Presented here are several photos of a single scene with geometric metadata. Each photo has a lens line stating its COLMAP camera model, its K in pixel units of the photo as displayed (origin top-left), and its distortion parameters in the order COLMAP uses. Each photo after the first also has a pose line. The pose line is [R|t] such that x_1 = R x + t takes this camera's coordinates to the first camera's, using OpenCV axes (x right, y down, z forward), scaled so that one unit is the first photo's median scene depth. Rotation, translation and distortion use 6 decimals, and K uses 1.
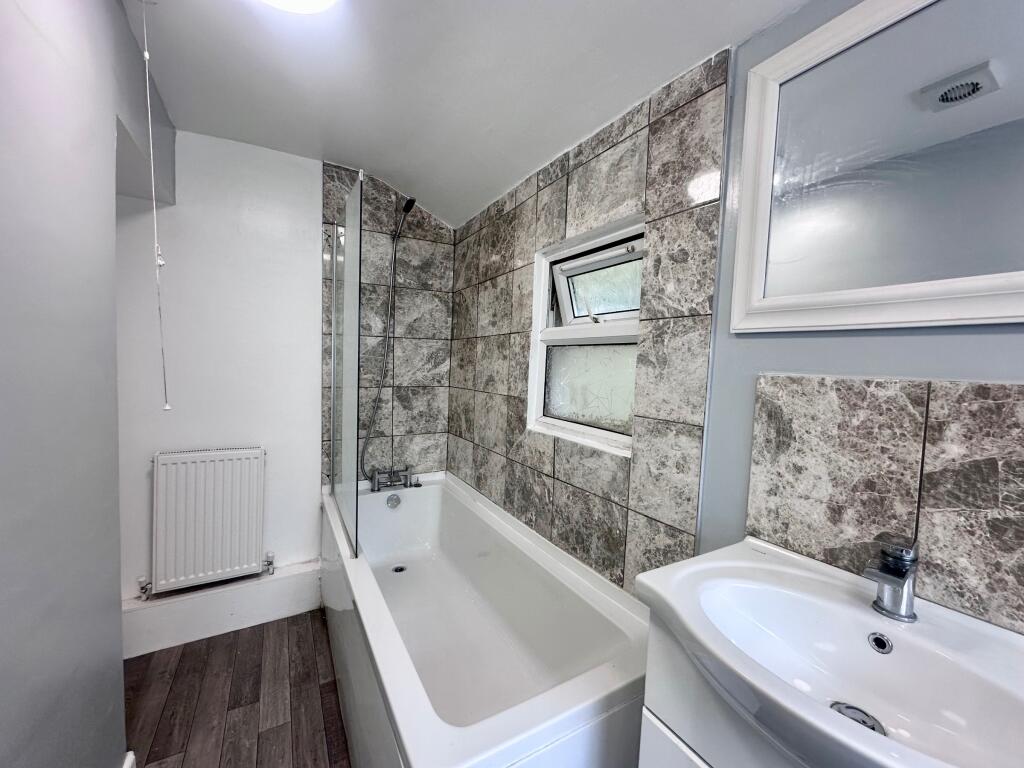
lens RADIAL K [[410.4, 0, 512.0], [0, 410.4, 384.0], [0, 0, 1]] dist [-0.001031, 0.000014]
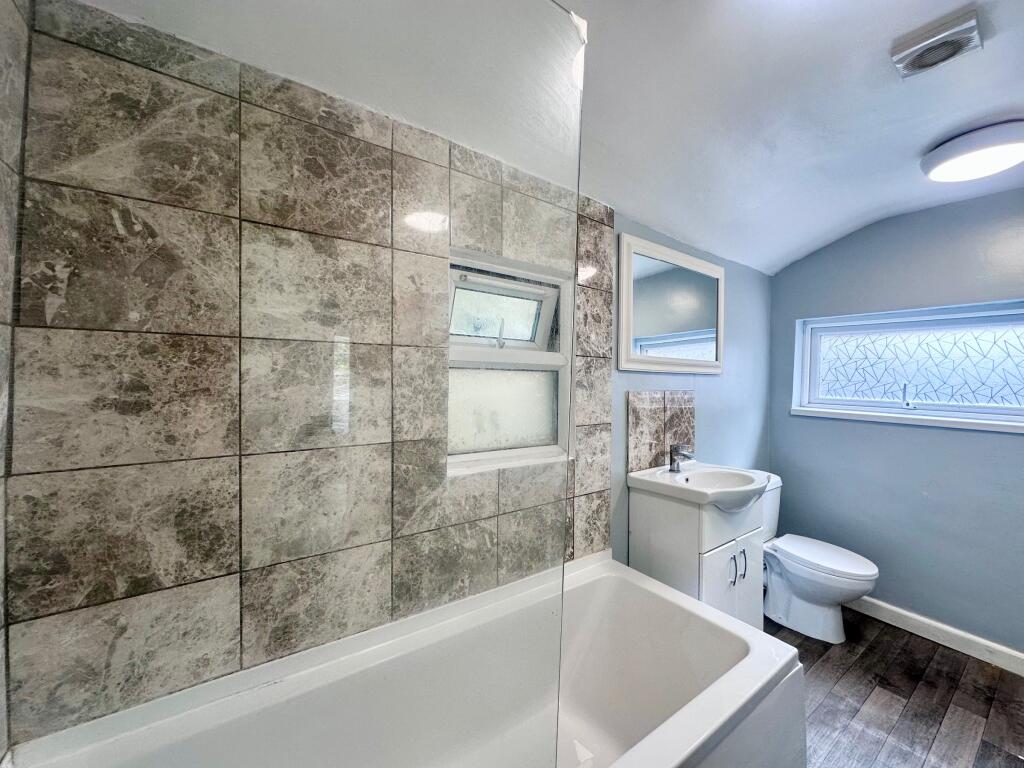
lens RADIAL K [[410.4, 0, 512.0], [0, 410.4, 384.0], [0, 0, 1]] dist [-0.001031, 0.000014]
pose [[-0.100581, -0.048080, 0.993766, -0.908534], [0.030701, 0.998206, 0.051402, -0.123174], [-0.994455, 0.035680, -0.098924, 1.206649]]
